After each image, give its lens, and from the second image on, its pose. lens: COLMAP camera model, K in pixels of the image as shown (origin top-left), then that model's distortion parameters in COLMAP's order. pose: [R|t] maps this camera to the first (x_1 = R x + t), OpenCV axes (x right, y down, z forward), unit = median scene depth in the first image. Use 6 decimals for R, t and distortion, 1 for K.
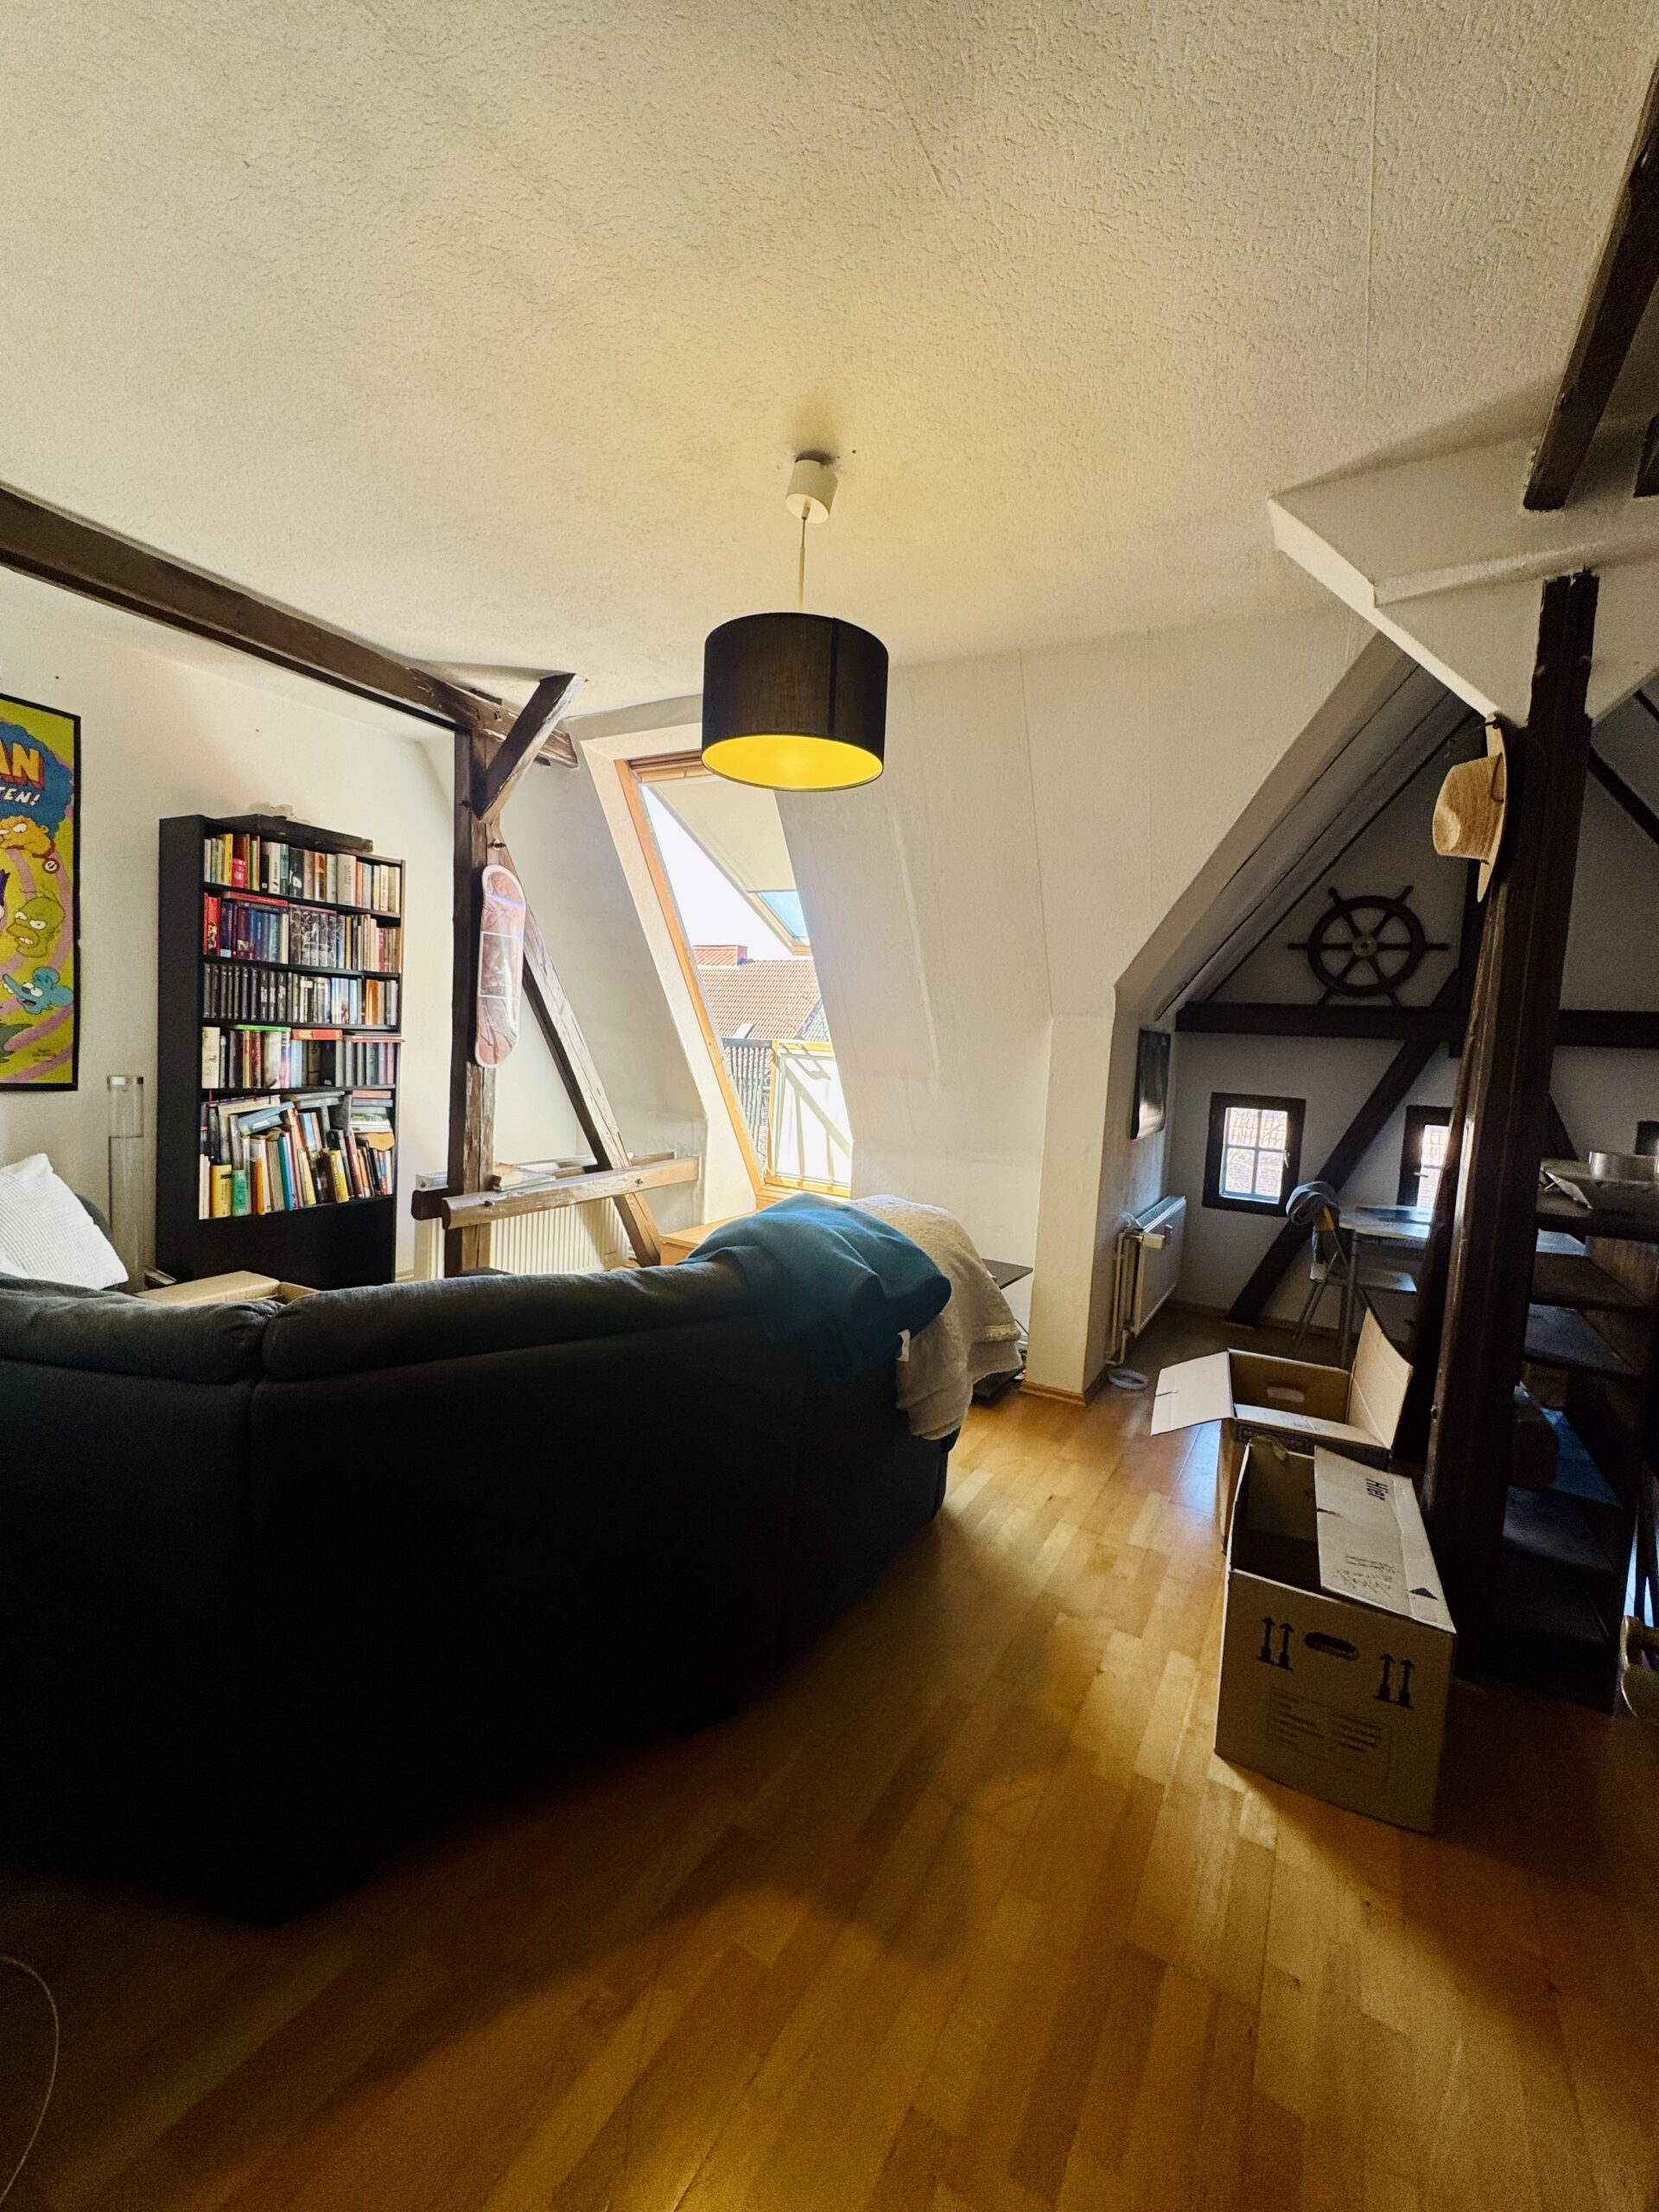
lens RADIAL K [[882.1, 0, 832.9], [0, 882.1, 1110.3], [0, 0, 1]] dist [-0.007310, 0.001348]
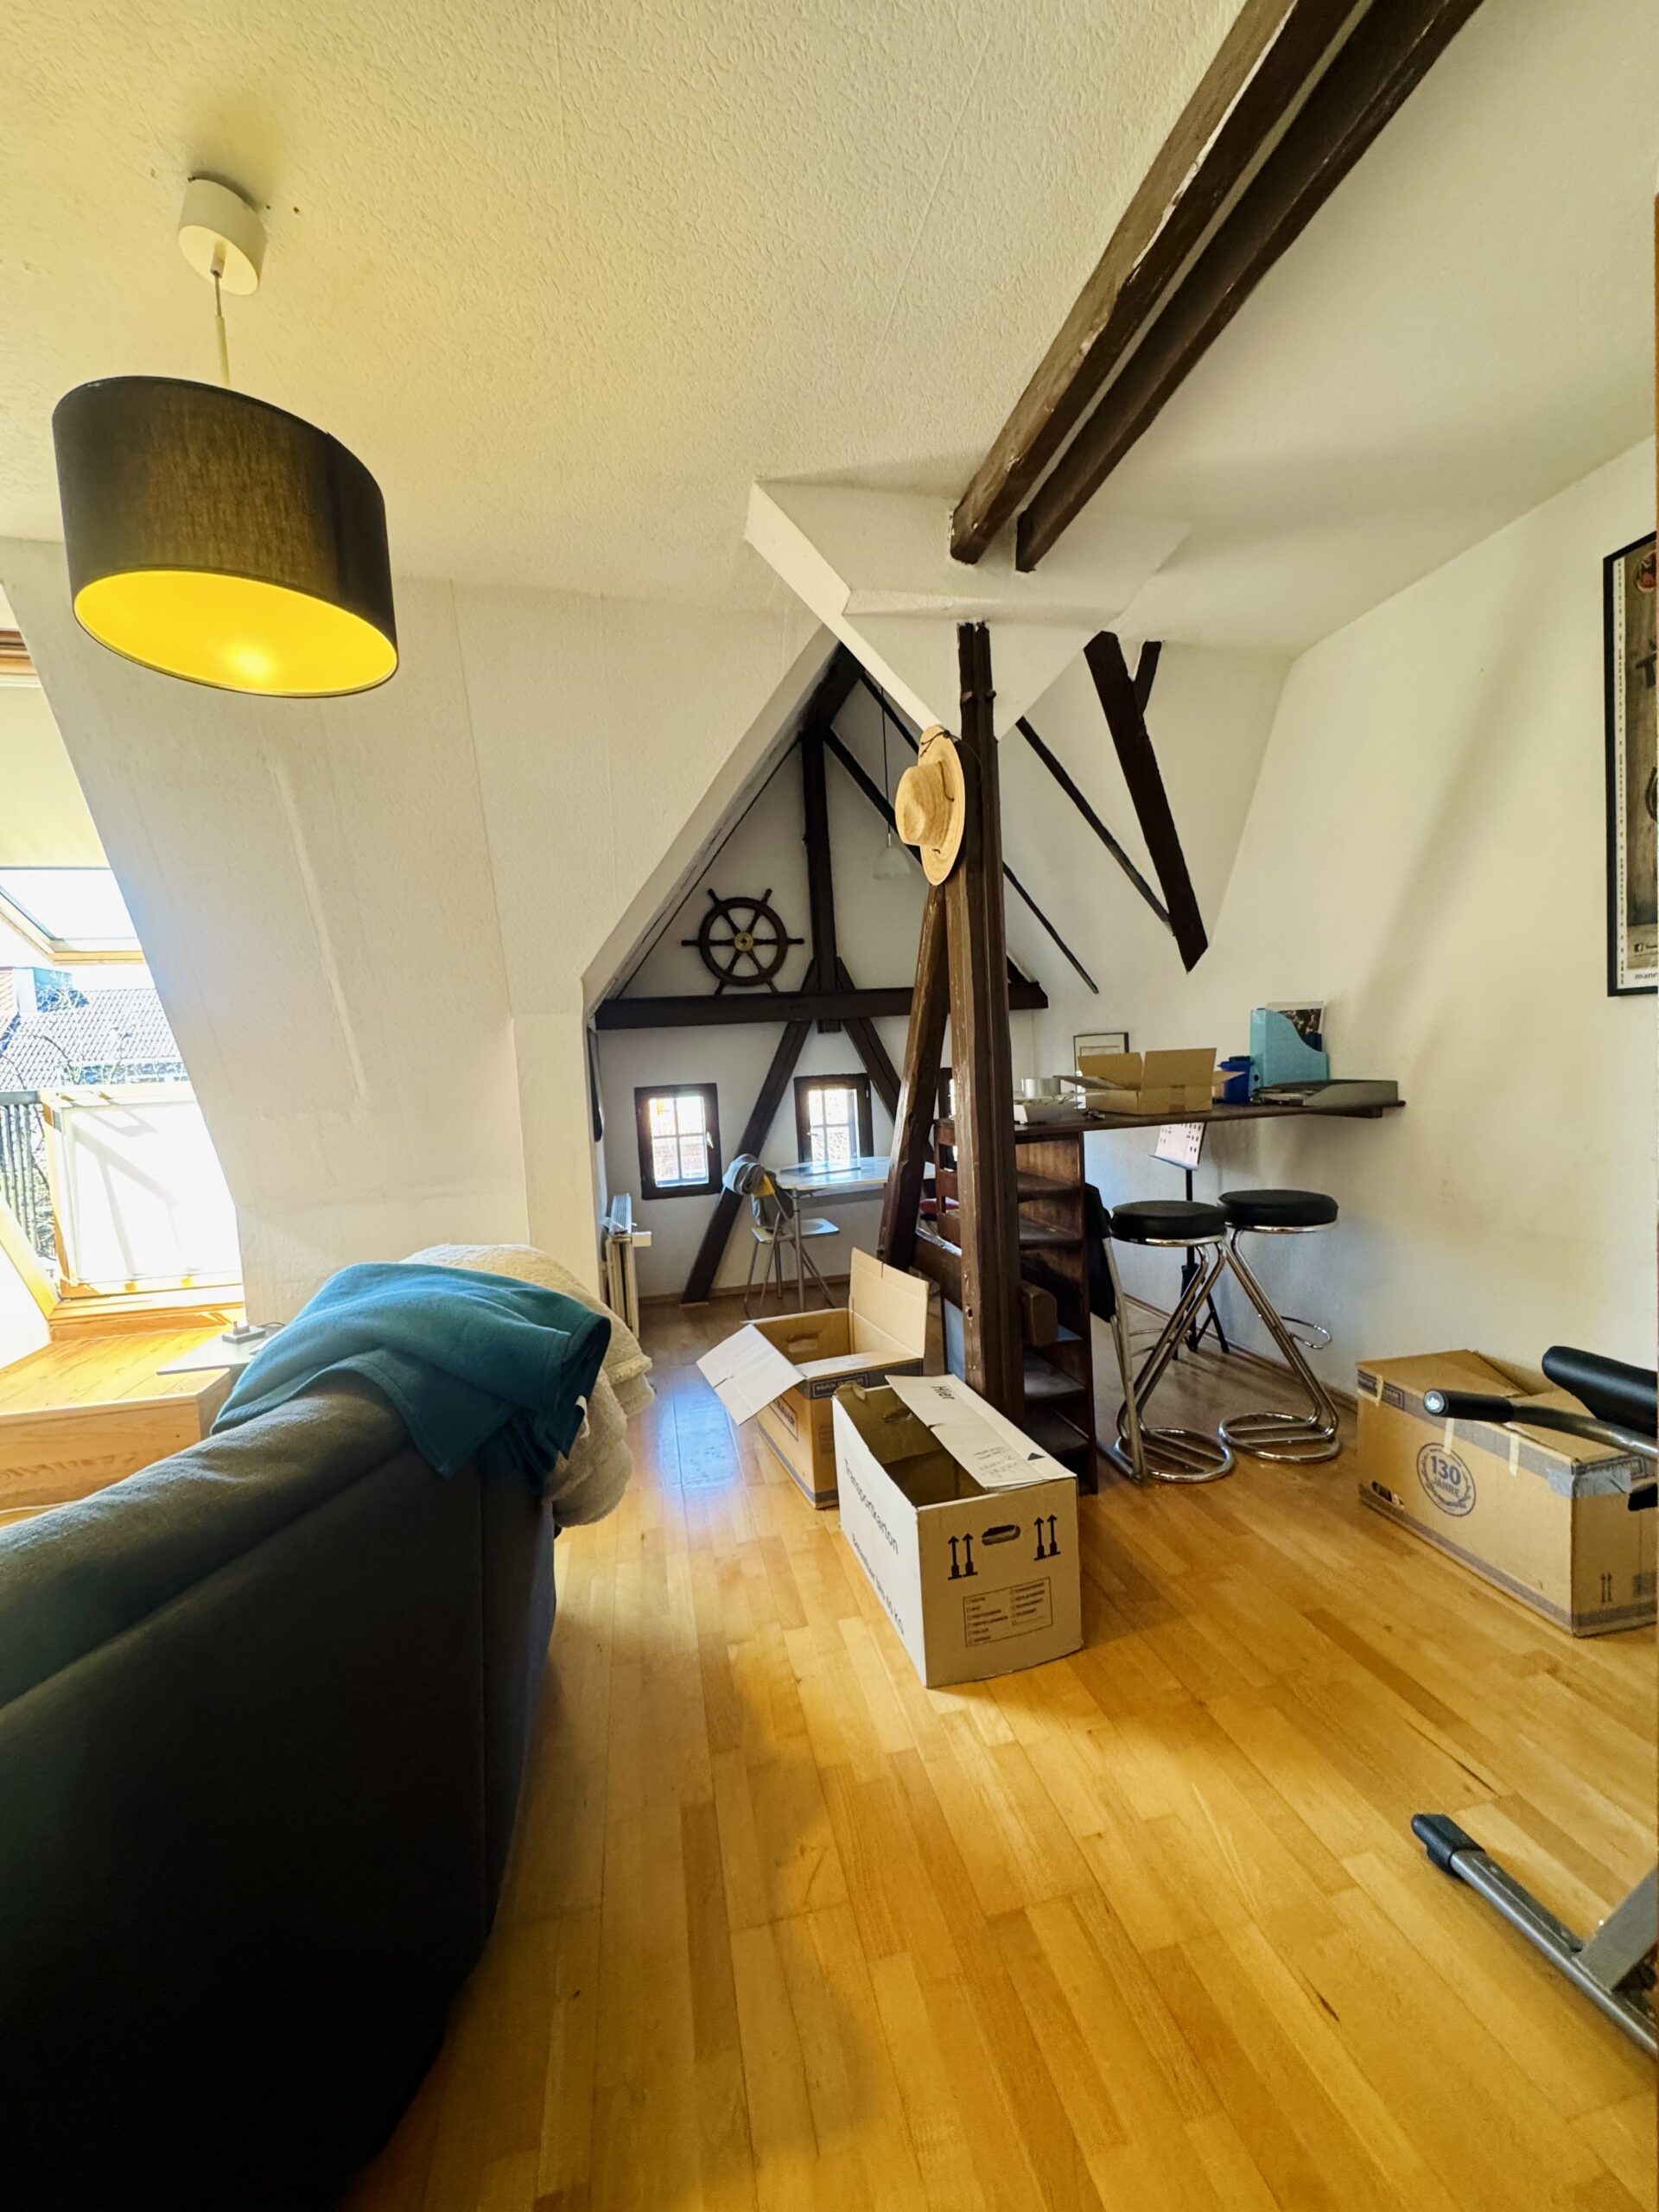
lens RADIAL K [[882.1, 0, 841.0], [0, 882.1, 1109.5], [0, 0, 1]] dist [-0.007310, 0.001348]
pose [[0.721742, -0.134954, 0.678879, -0.130446], [0.148109, 0.988202, 0.038984, 0.000555], [-0.676130, 0.072412, 0.733215, 0.134691]]
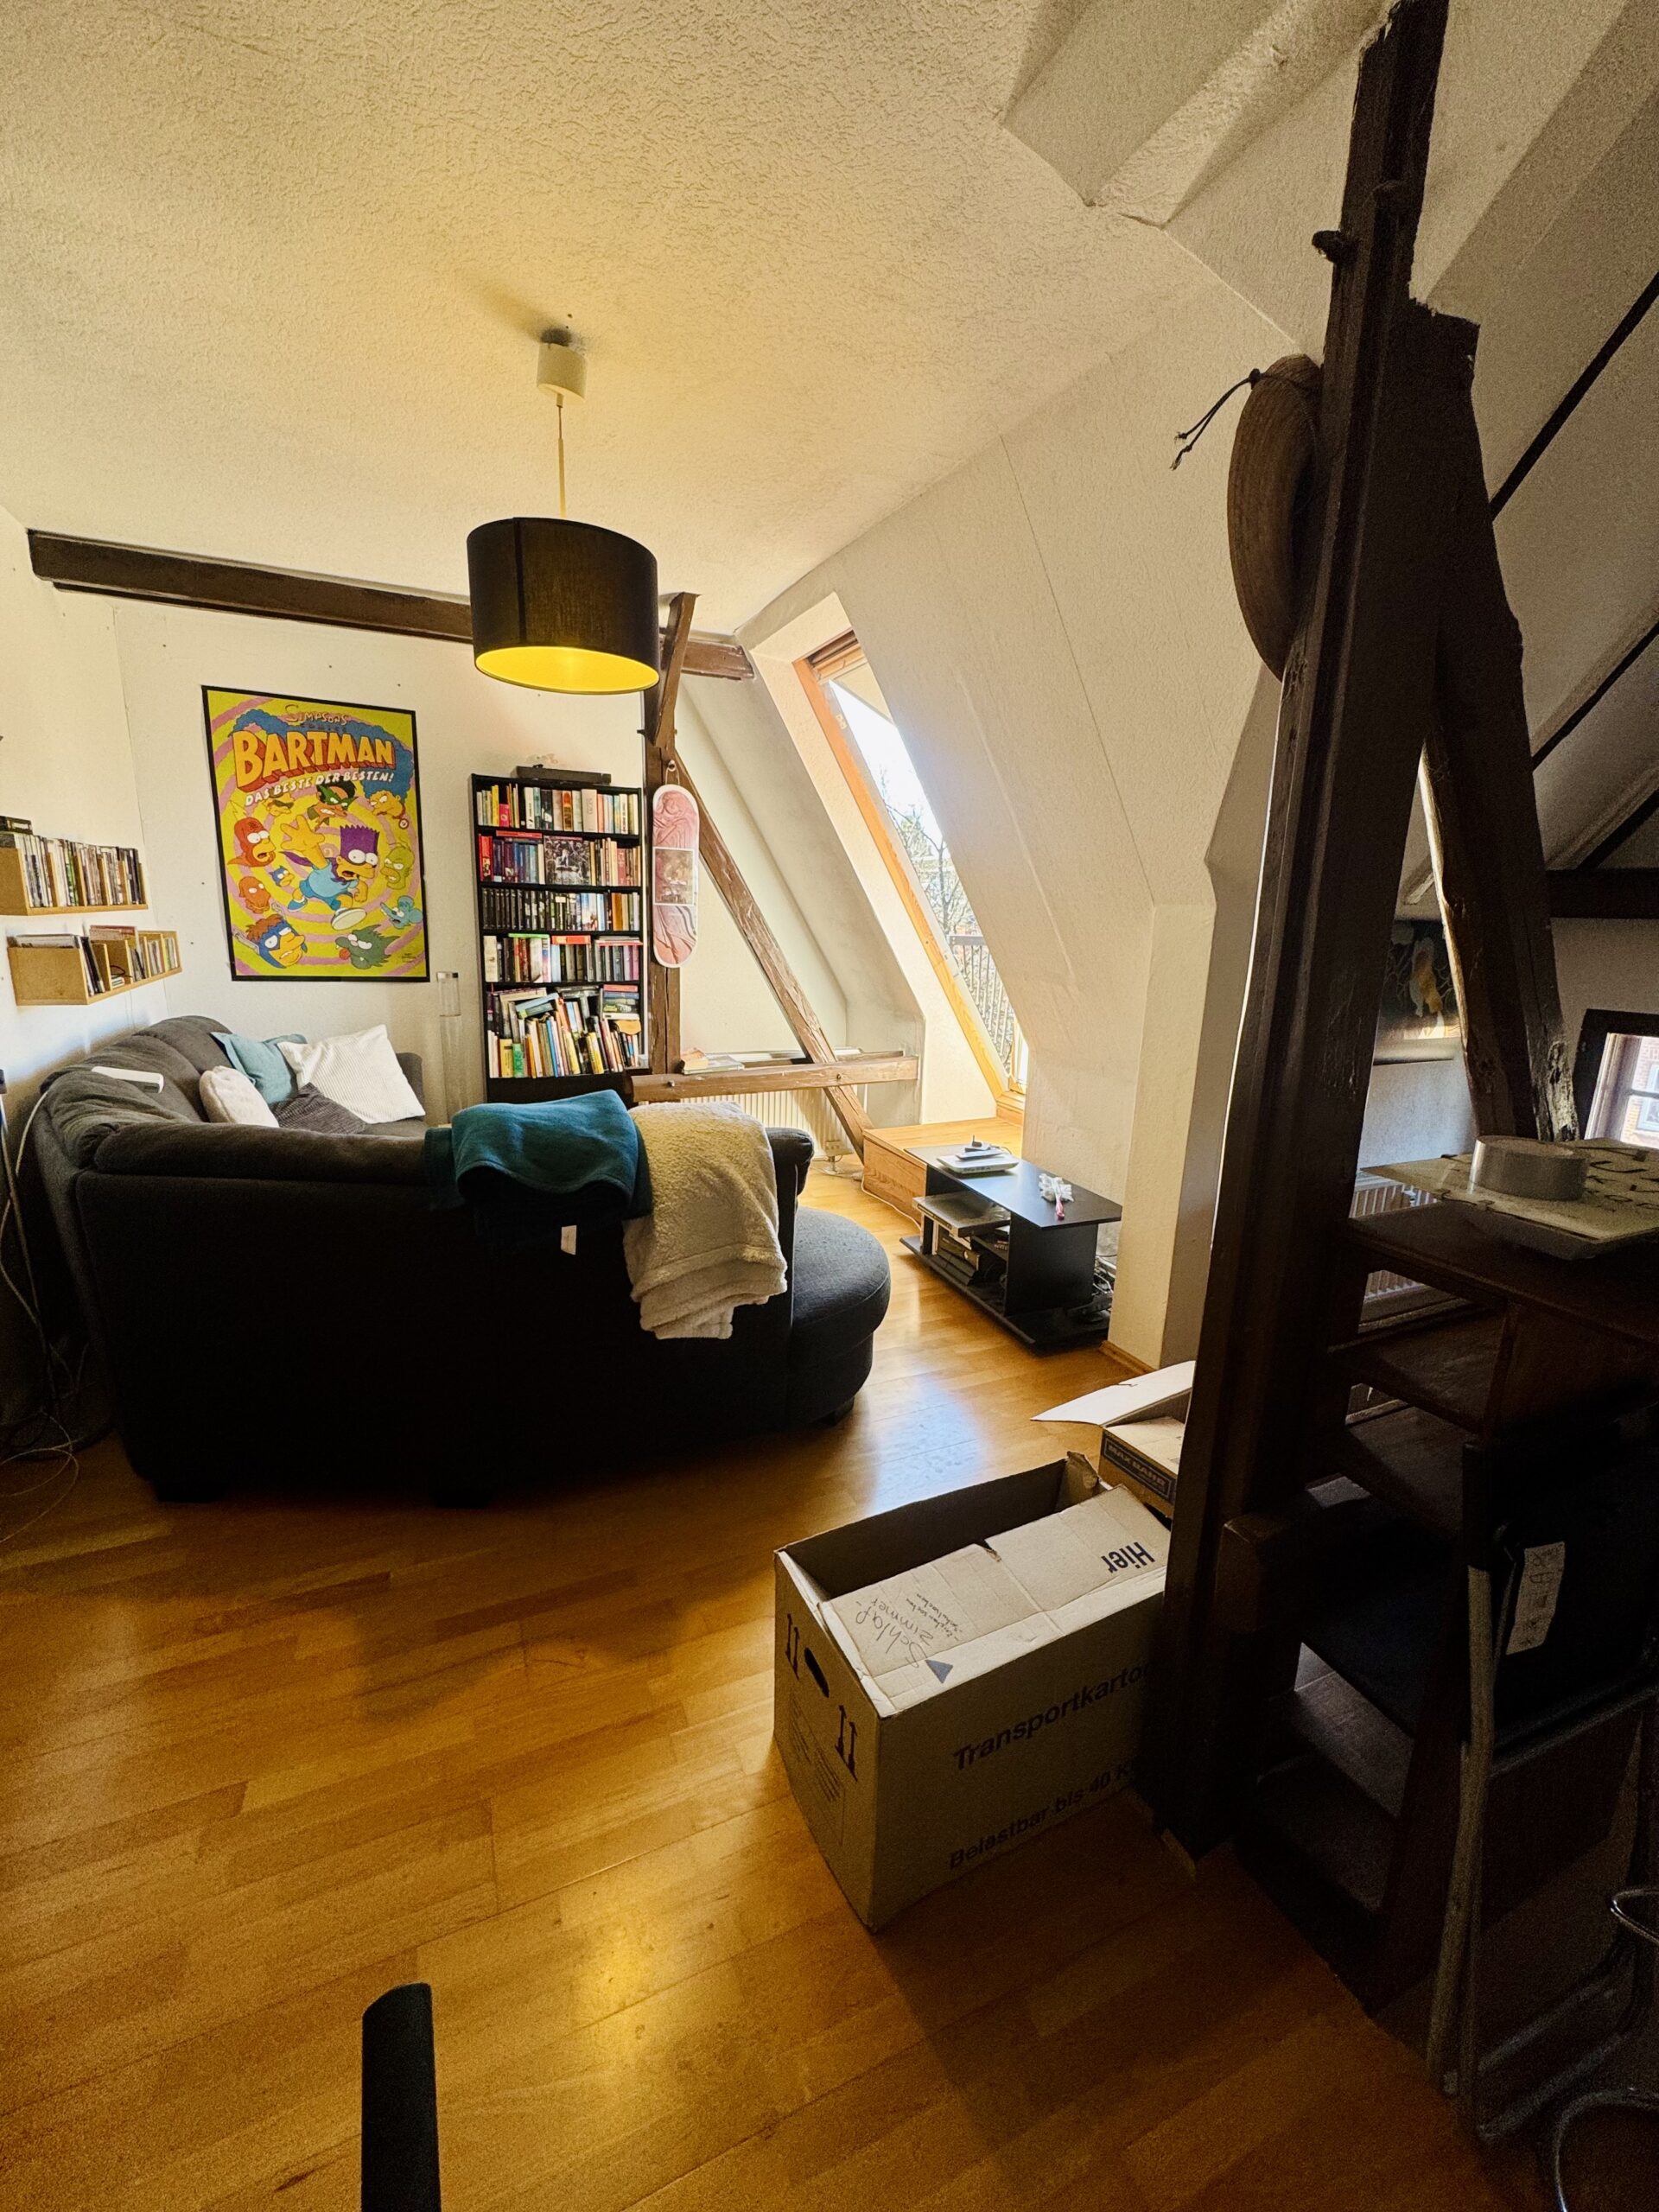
lens RADIAL K [[882.1, 0, 835.1], [0, 882.1, 1111.2], [0, 0, 1]] dist [-0.007310, 0.001348]
pose [[0.815302, 0.098031, -0.570677, 0.494639], [-0.029941, 0.991384, 0.127523, -0.015599], [0.578261, -0.086883, 0.811212, 0.181091]]
